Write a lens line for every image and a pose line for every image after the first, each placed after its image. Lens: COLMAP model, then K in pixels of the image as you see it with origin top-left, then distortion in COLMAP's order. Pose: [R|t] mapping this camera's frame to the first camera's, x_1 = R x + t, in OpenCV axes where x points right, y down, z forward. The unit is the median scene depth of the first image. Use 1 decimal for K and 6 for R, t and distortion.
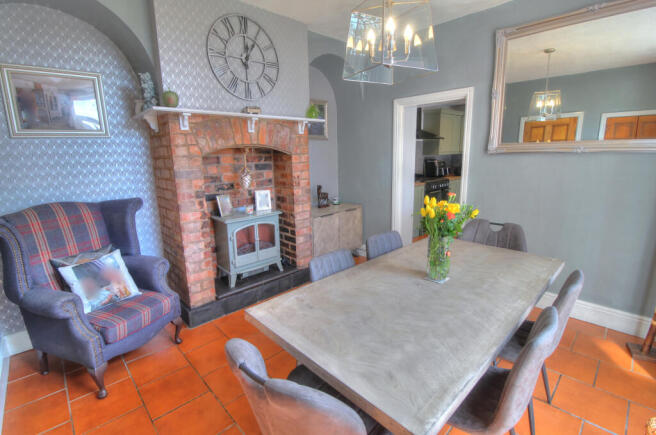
lens RADIAL K [[305.6, 0, 329.4], [0, 305.6, 212.0], [0, 0, 1]] dist [0.003729, -0.013896]
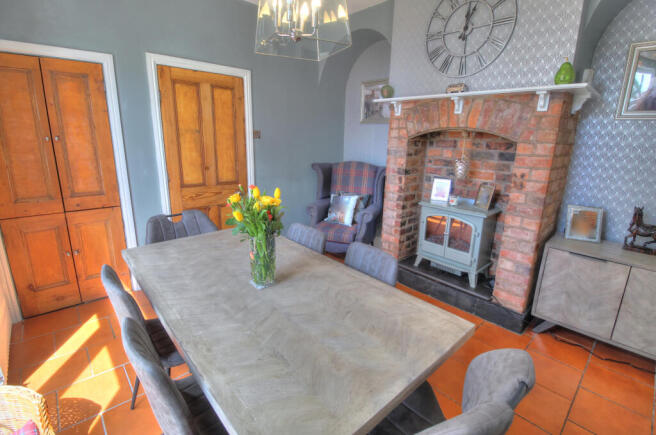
lens RADIAL K [[305.6, 0, 329.4], [0, 305.6, 212.0], [0, 0, 1]] dist [0.003729, -0.013896]
pose [[-0.026068, 0.265090, -0.963871, 0.706376], [-0.215915, 0.939947, 0.264349, -0.151841], [0.976064, 0.215005, 0.032734, 0.691243]]
